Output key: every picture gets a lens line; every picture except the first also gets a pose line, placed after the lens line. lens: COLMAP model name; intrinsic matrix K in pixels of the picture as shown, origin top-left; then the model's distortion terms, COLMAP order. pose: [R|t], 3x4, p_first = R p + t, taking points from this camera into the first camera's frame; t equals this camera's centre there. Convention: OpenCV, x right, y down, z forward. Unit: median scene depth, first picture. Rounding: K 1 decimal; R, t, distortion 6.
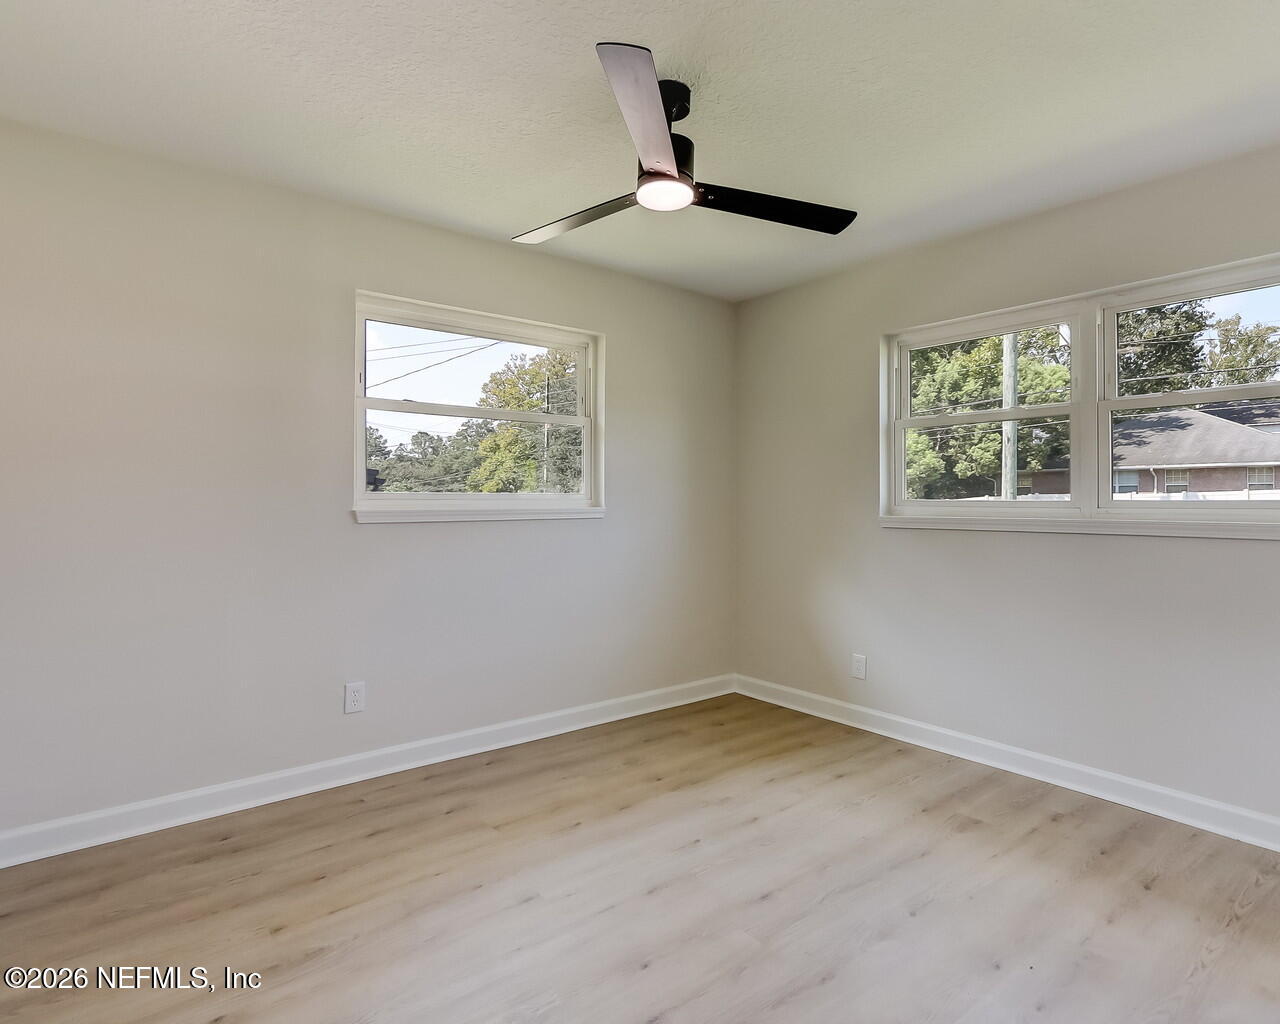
lens RADIAL K [[711.4, 0, 633.2], [0, 711.4, 501.0], [0, 0, 1]] dist [0.003132, 0.000580]
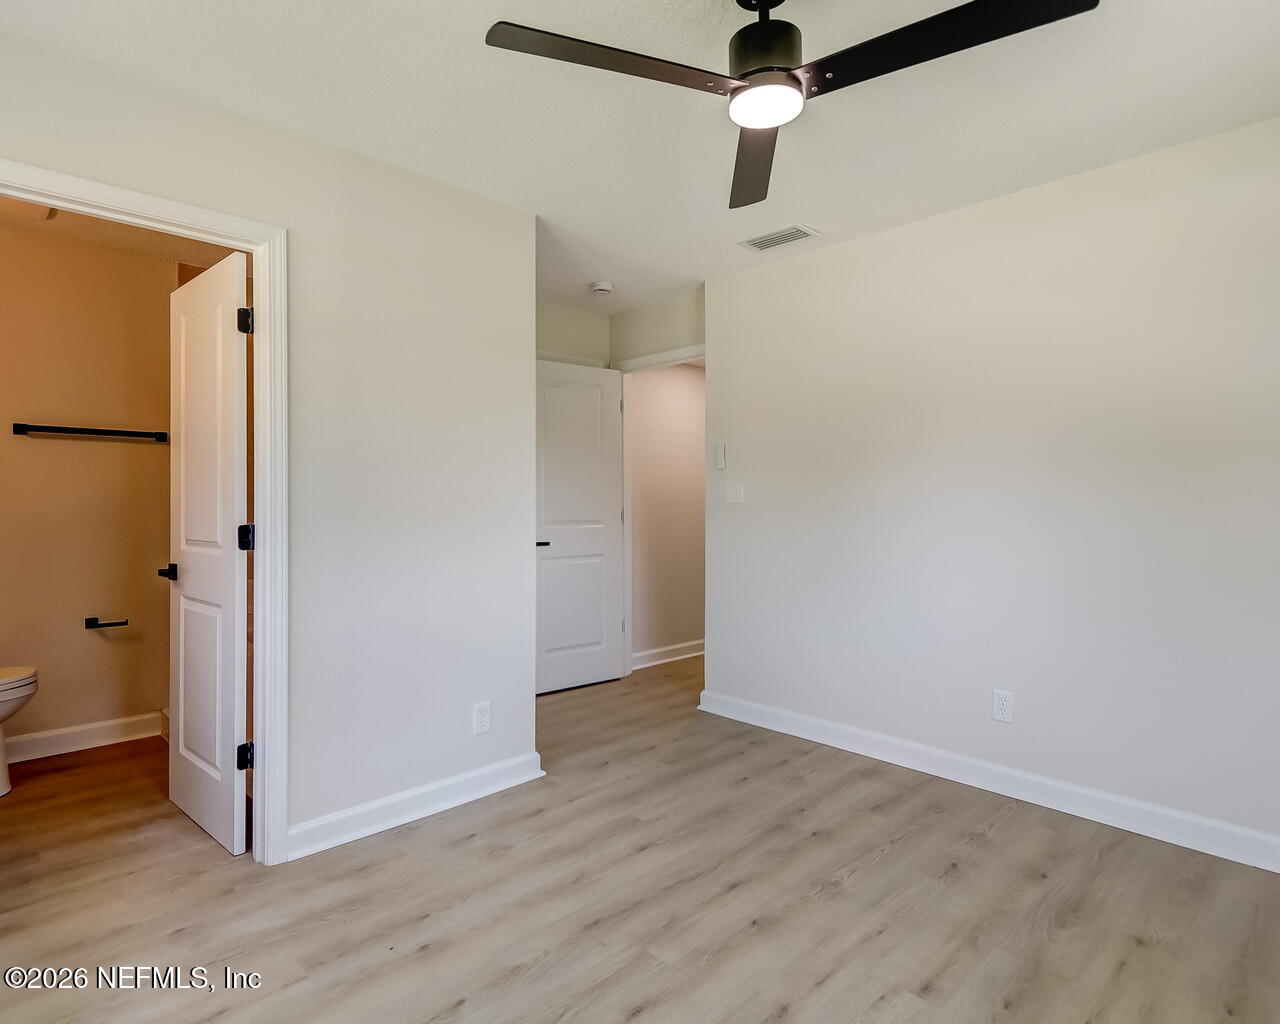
lens RADIAL K [[710.3, 0, 630.4], [0, 710.3, 501.1], [0, 0, 1]] dist [-0.002263, 0.002683]
pose [[-0.995658, -0.002729, -0.093044, 0.211088], [-0.003675, 0.999943, 0.010006, -0.005530], [0.093011, 0.010304, -0.995612, 1.401439]]
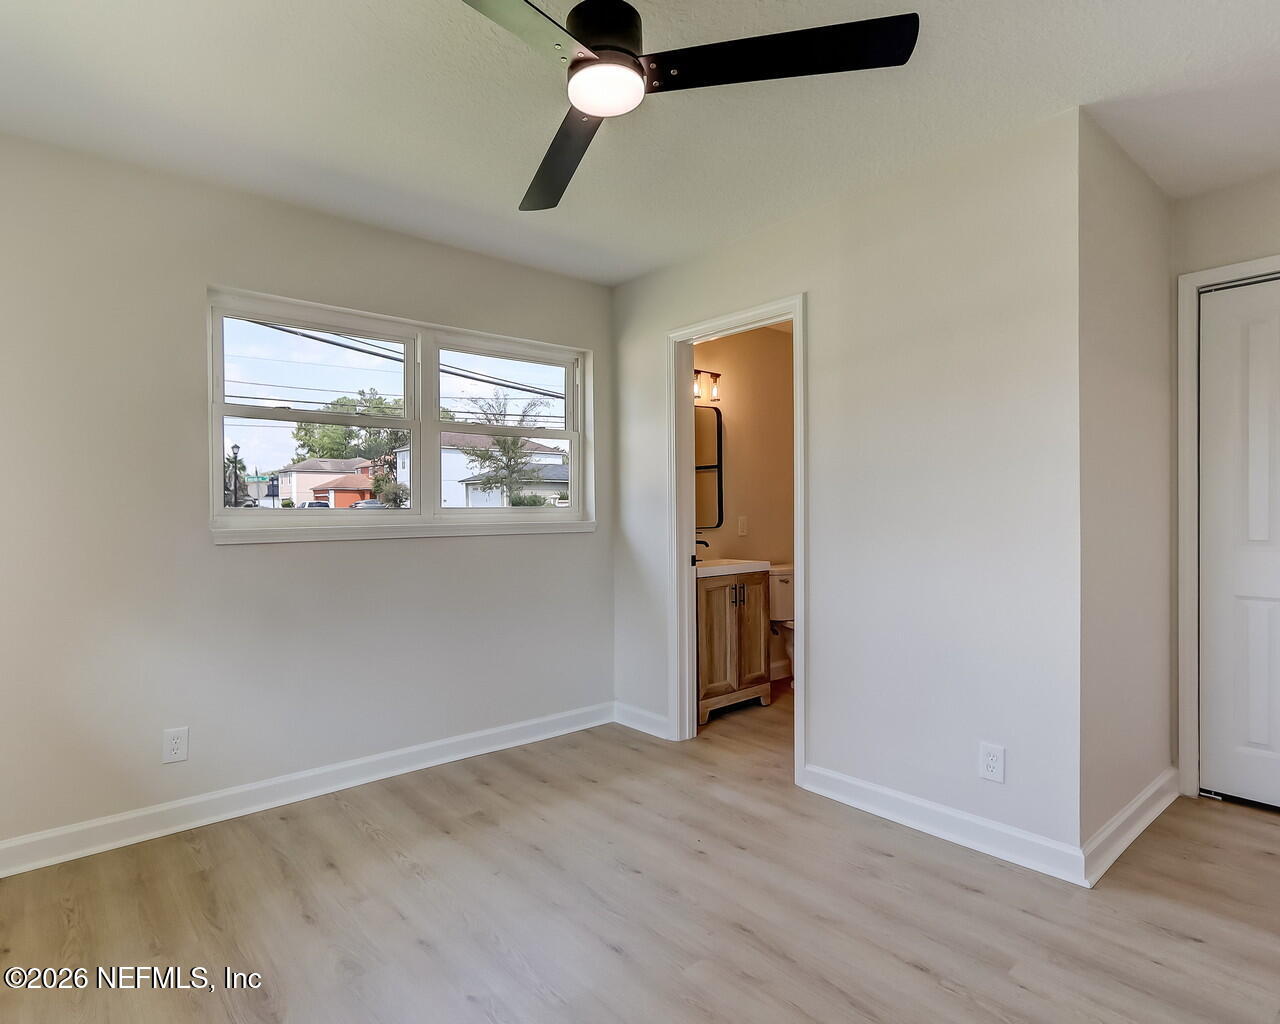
lens RADIAL K [[710.3, 0, 630.4], [0, 710.3, 501.1], [0, 0, 1]] dist [-0.002263, 0.002683]
pose [[-0.033189, 0.011381, 0.999384, -0.556995], [0.012231, 0.999865, -0.010981, 0.008436], [-0.999374, 0.011859, -0.033324, 0.798747]]
